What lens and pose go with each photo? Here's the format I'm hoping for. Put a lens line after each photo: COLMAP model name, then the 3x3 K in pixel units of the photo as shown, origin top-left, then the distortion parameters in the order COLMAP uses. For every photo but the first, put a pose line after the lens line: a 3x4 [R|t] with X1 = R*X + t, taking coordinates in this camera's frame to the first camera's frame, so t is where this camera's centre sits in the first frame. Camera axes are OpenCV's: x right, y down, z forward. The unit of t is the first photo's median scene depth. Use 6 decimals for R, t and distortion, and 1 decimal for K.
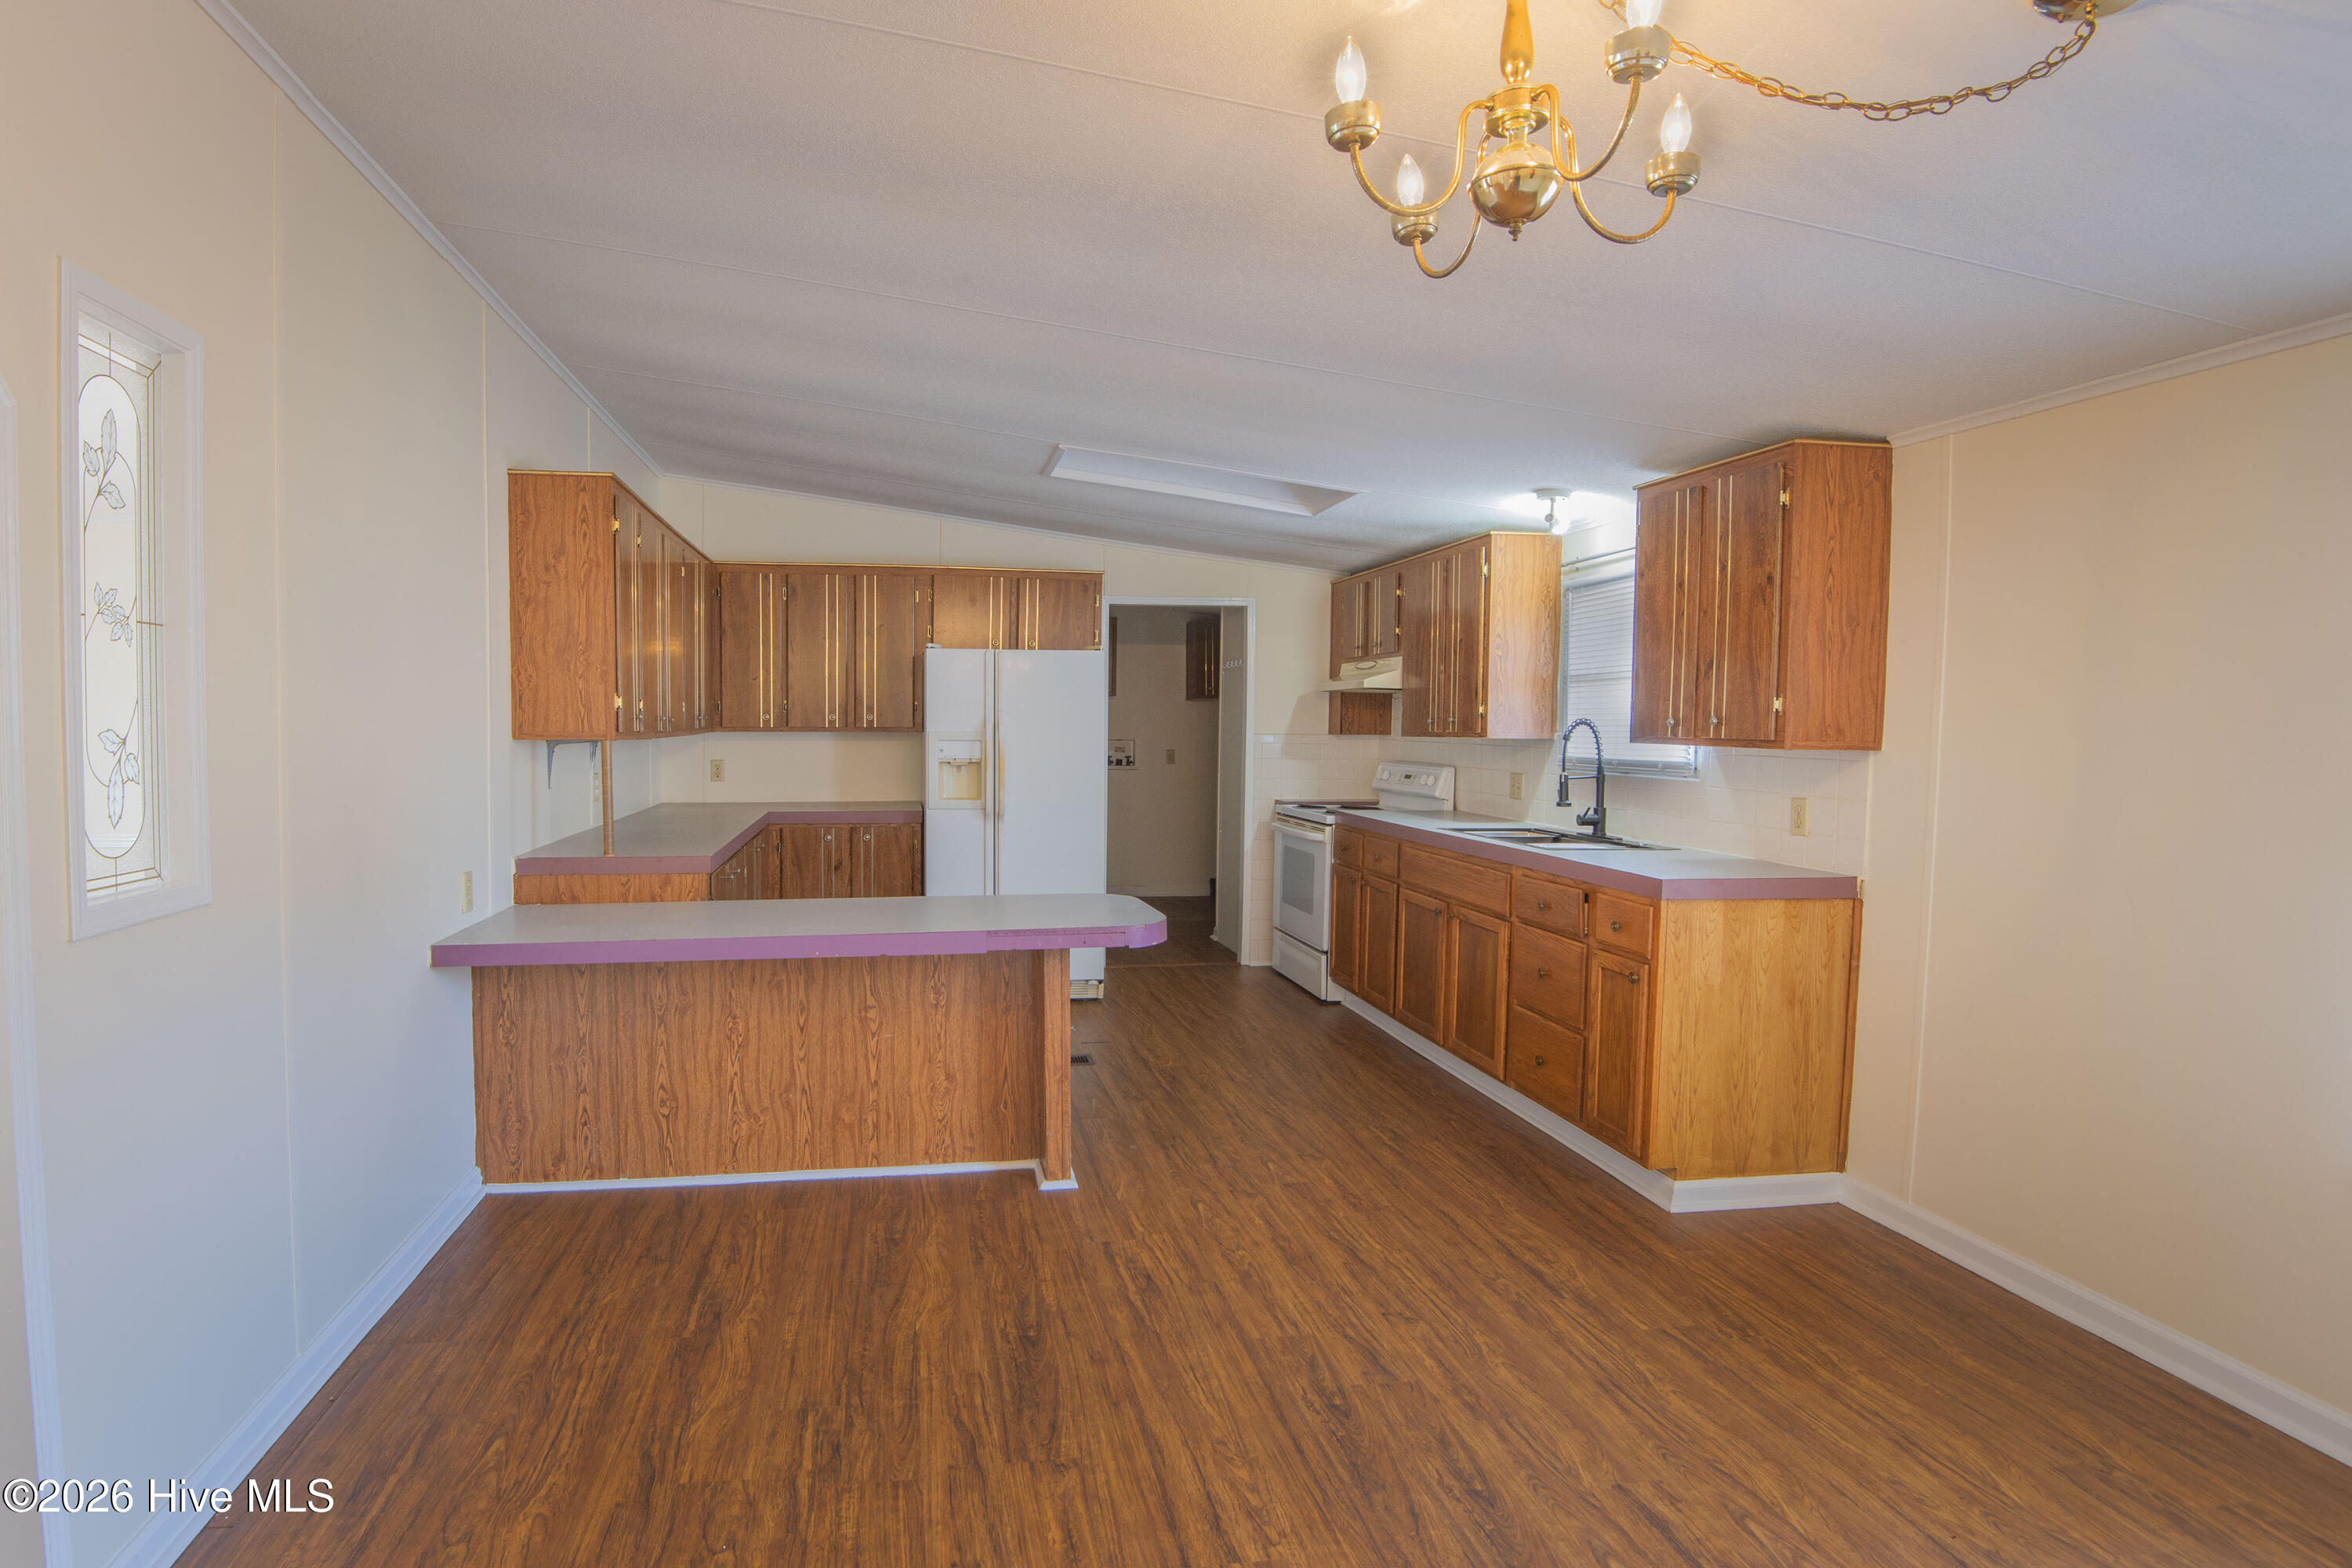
lens RADIAL K [[1162.6, 0, 1176.5], [0, 1162.6, 770.9], [0, 0, 1]] dist [-0.026801, -0.000853]
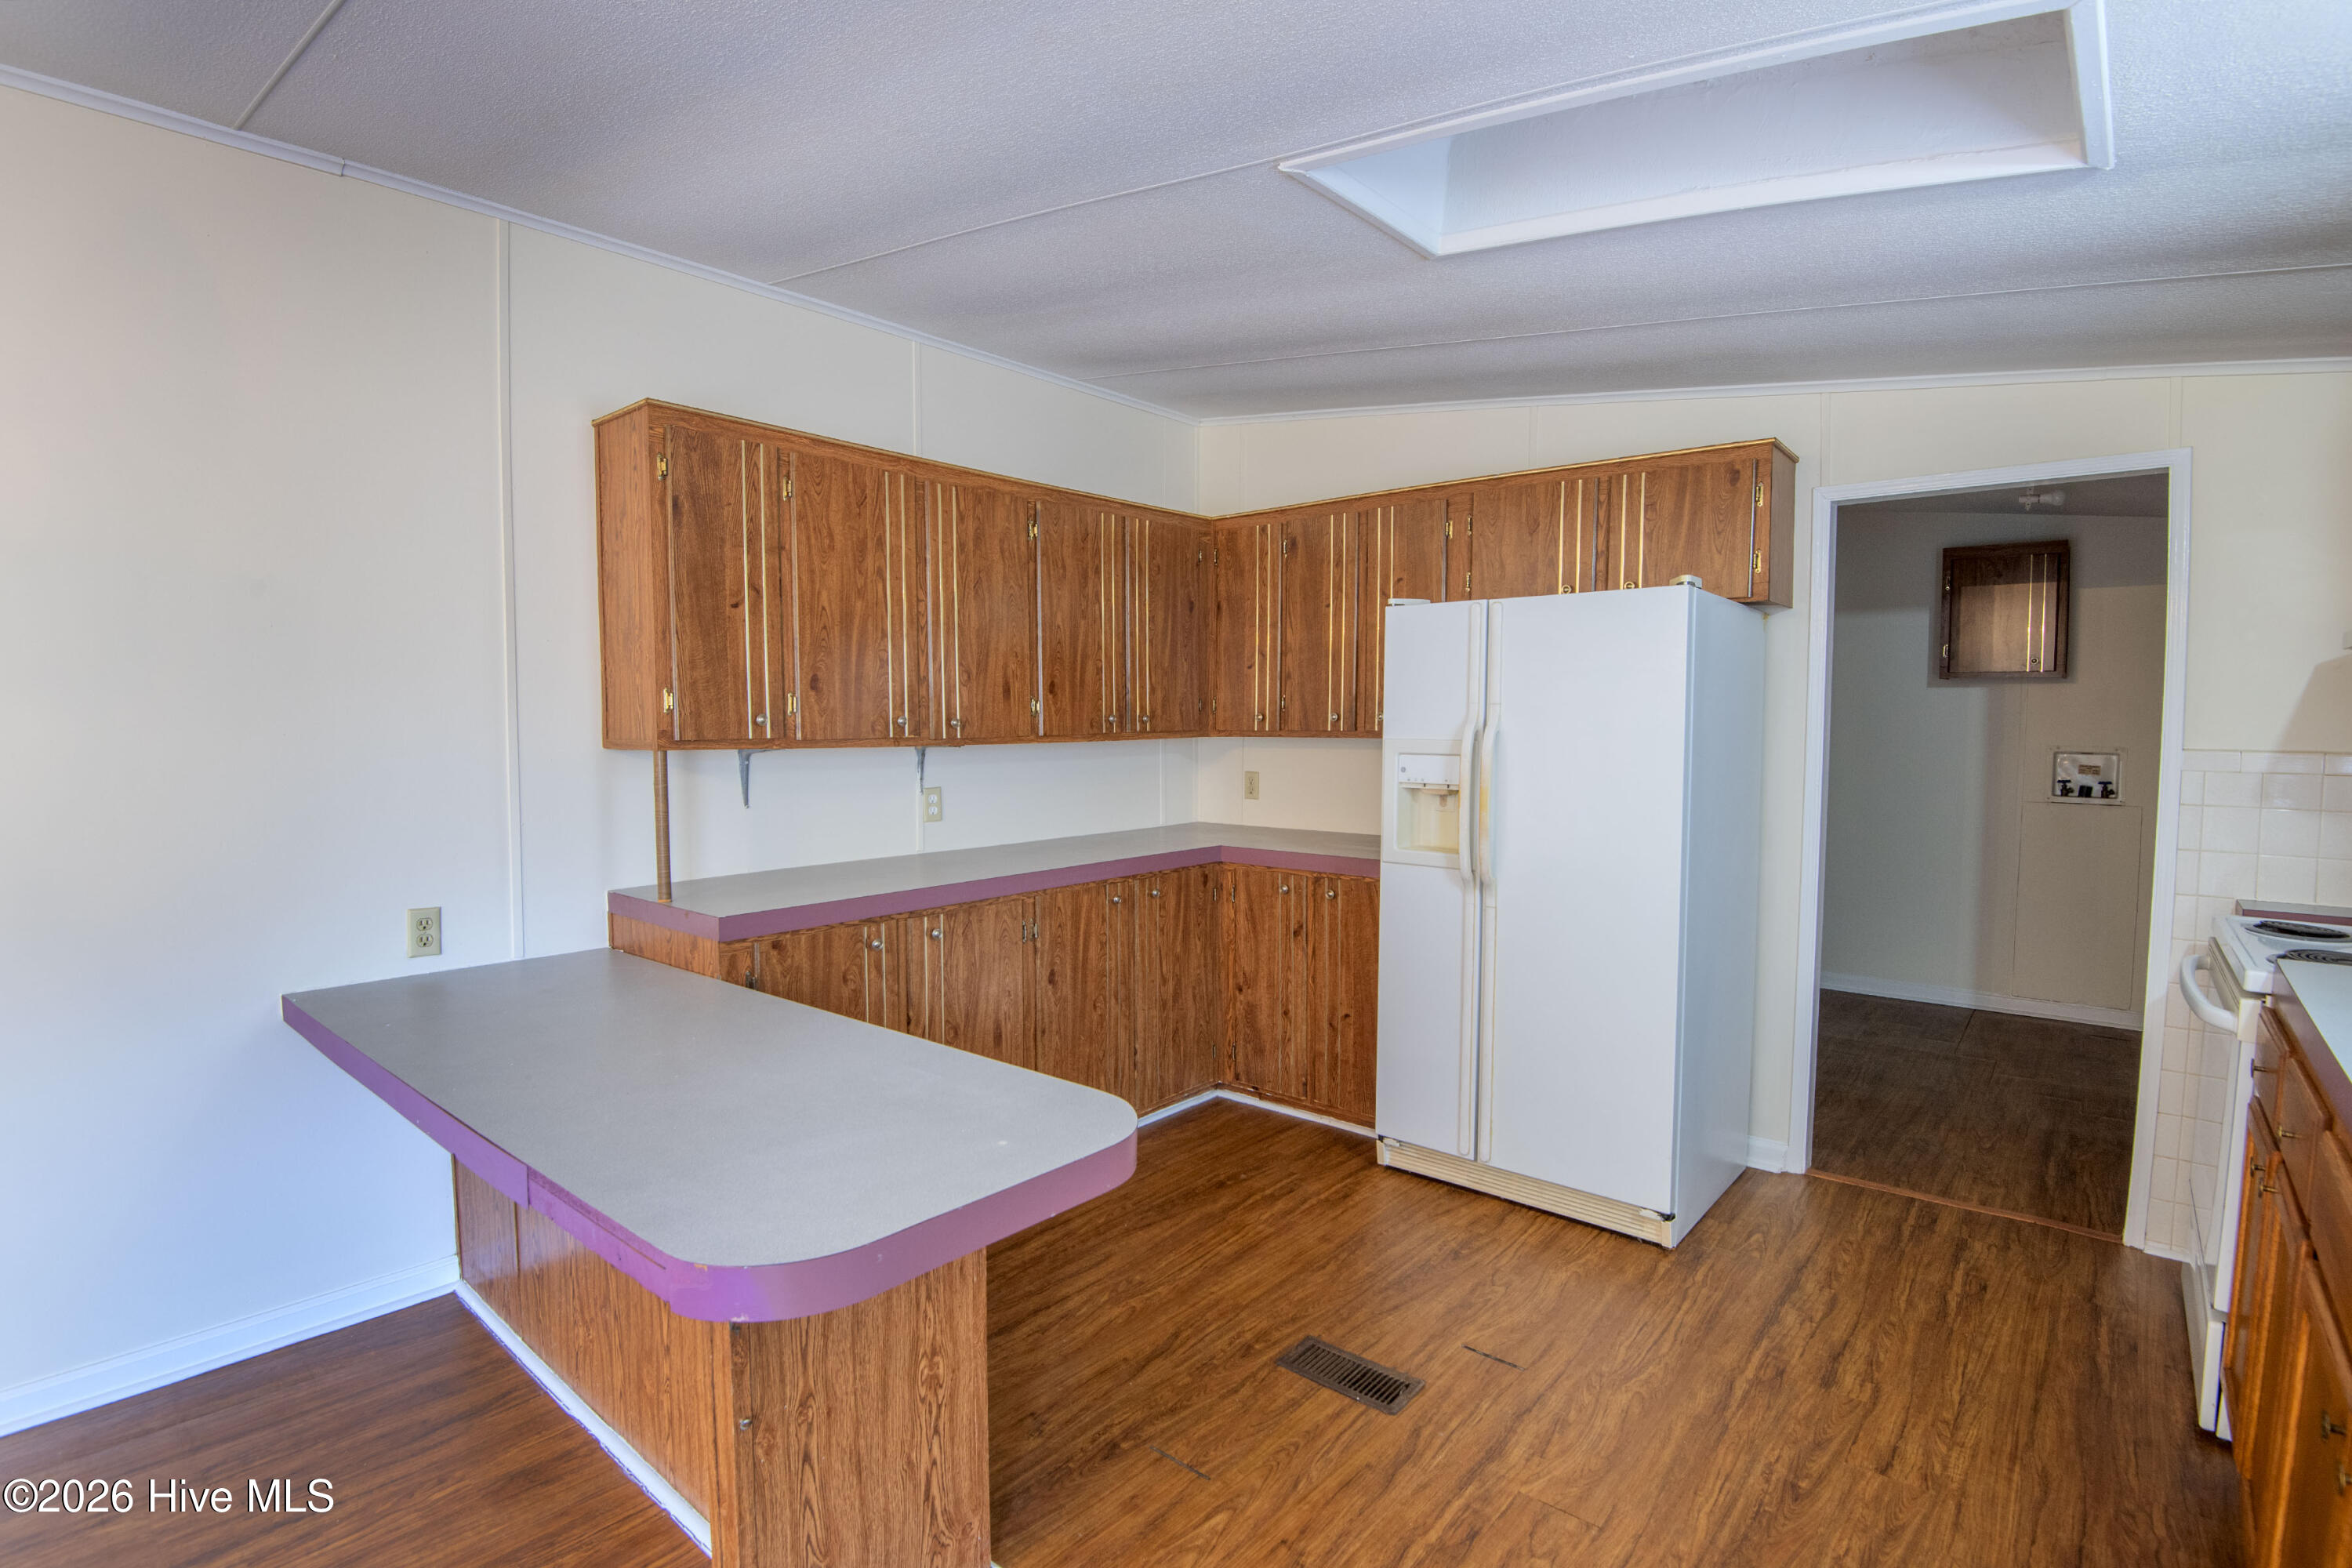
lens RADIAL K [[1162.6, 0, 1176.5], [0, 1162.6, 770.9], [0, 0, 1]] dist [-0.026801, -0.000853]
pose [[0.623090, 0.029714, -0.781585, 0.198008], [-0.030382, 0.999443, 0.013776, -0.020619], [0.781560, 0.015162, 0.623646, 0.493365]]
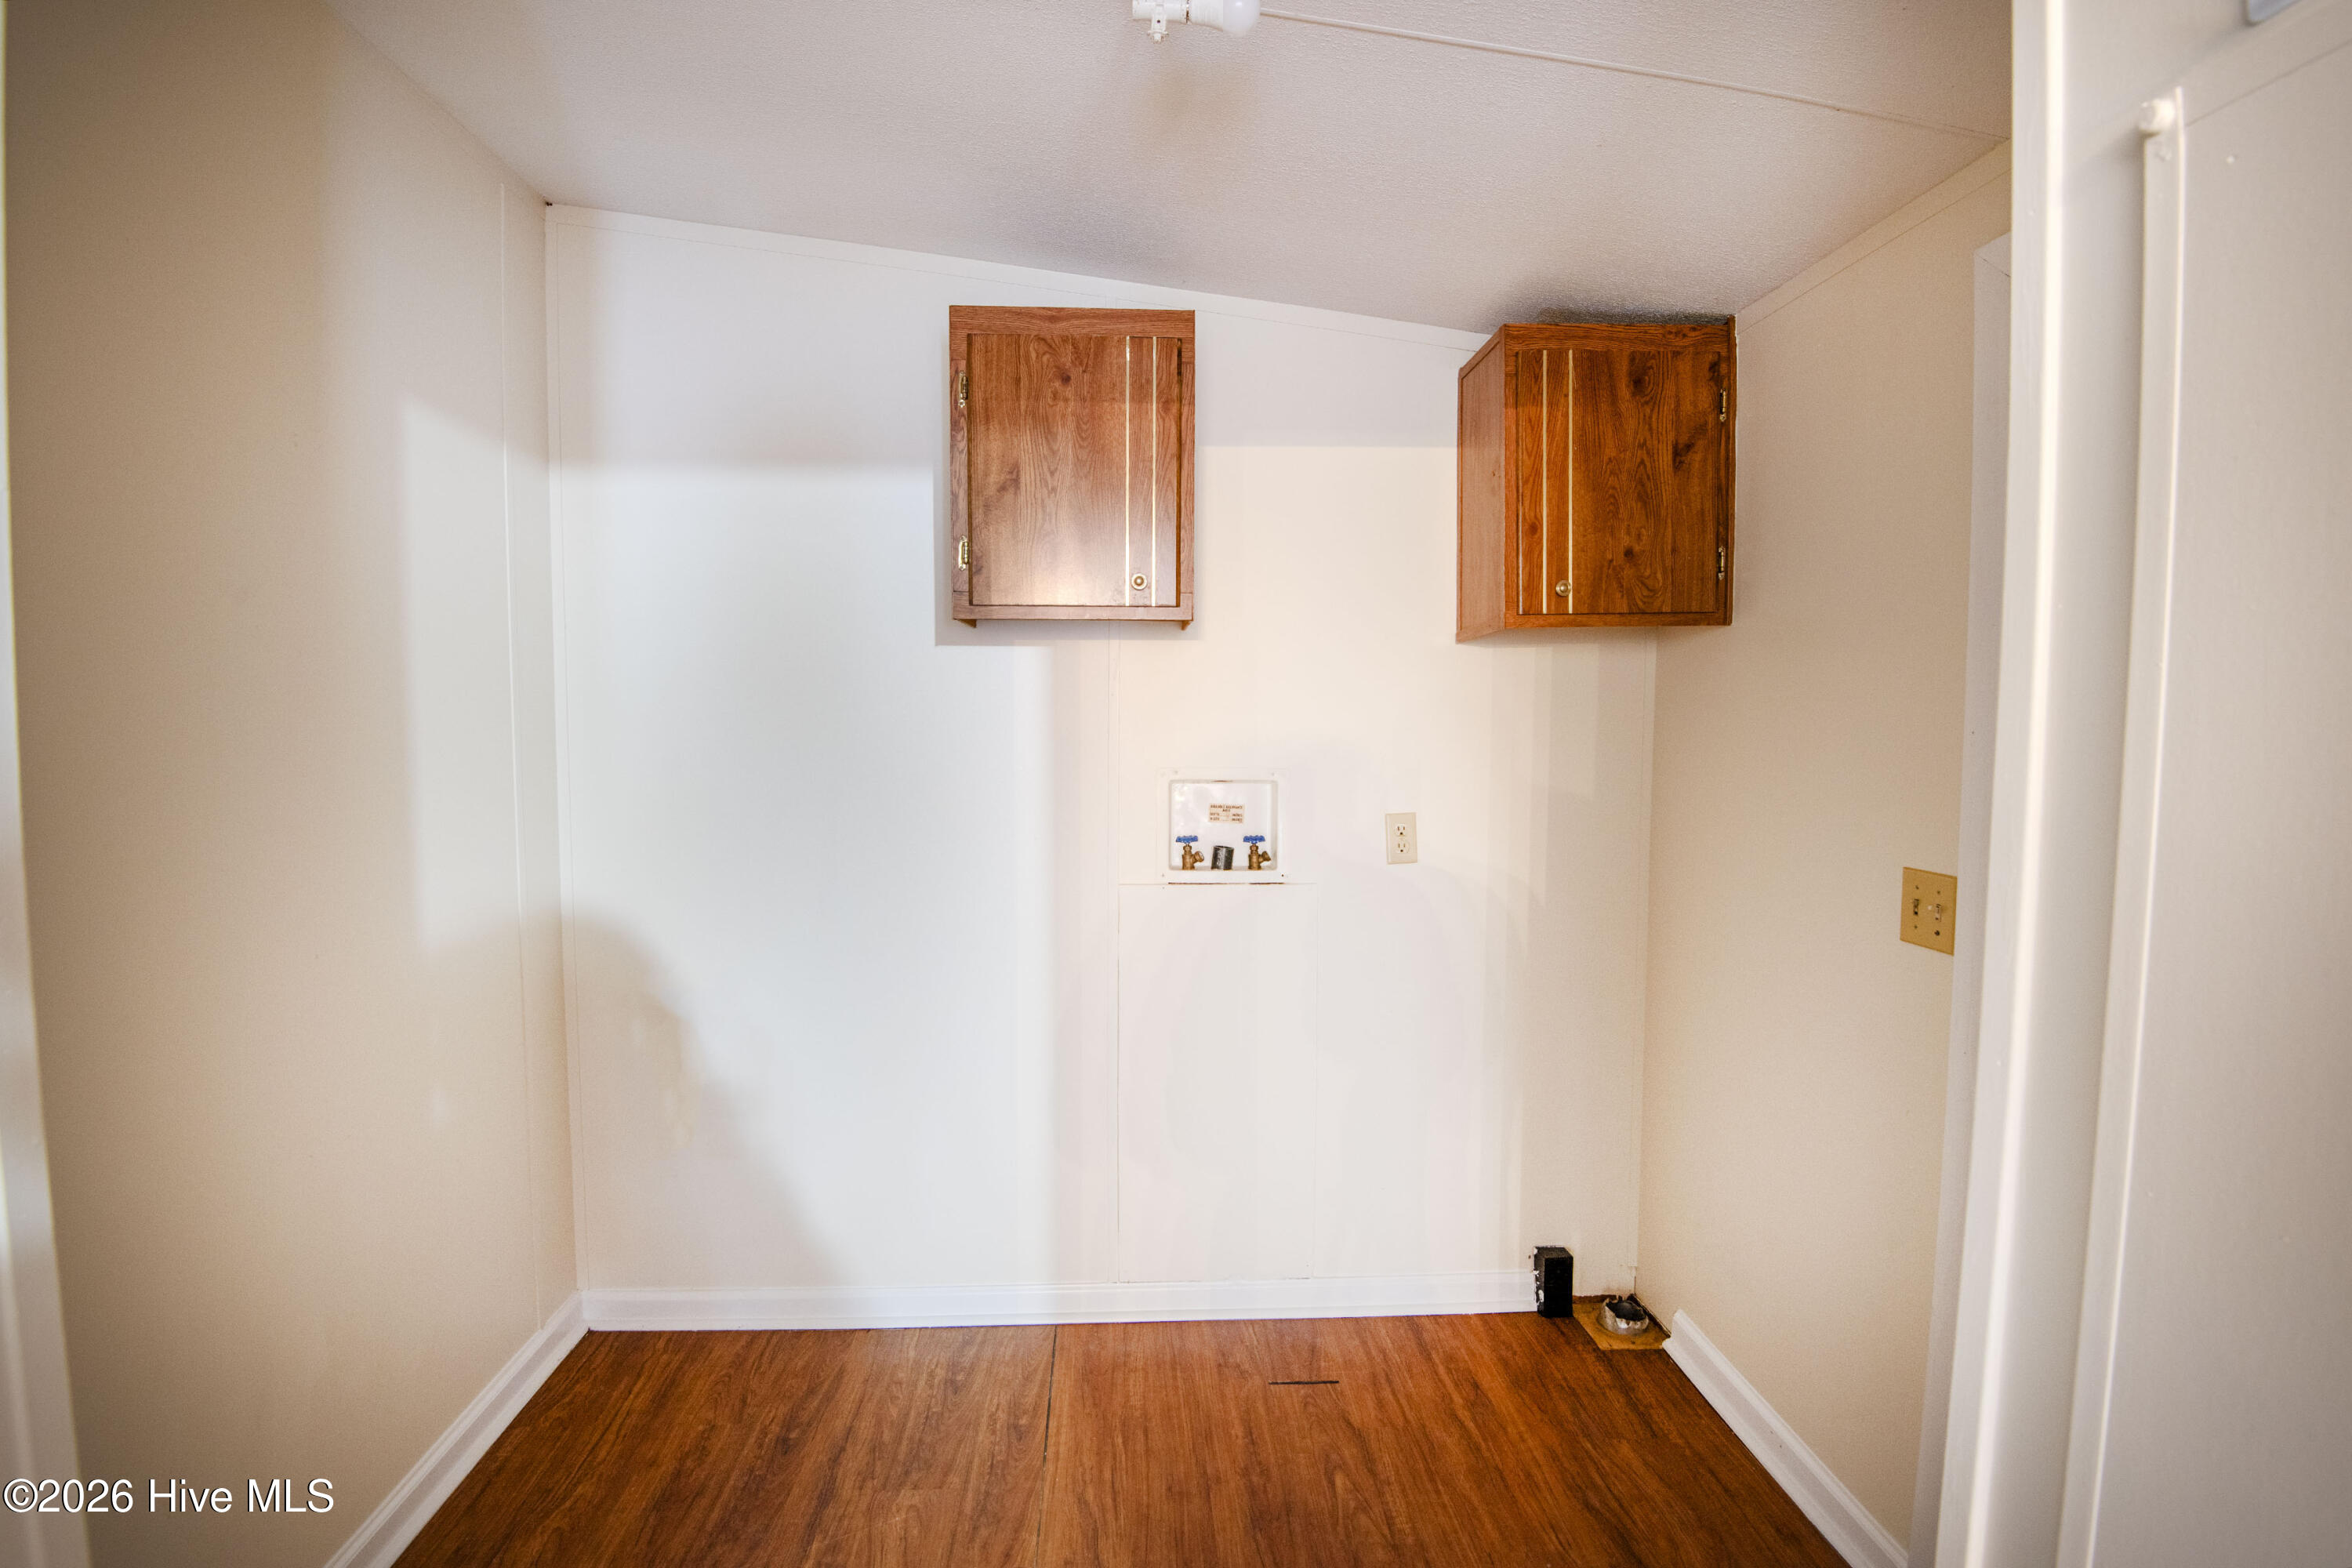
lens RADIAL K [[1162.6, 0, 1176.5], [0, 1162.6, 770.9], [0, 0, 1]] dist [-0.026801, -0.000853]
pose [[0.988328, -0.000482, -0.152342, -0.028545], [0.003722, 0.999773, 0.020984, -0.061201], [0.152297, -0.021306, 0.988105, 1.232157]]
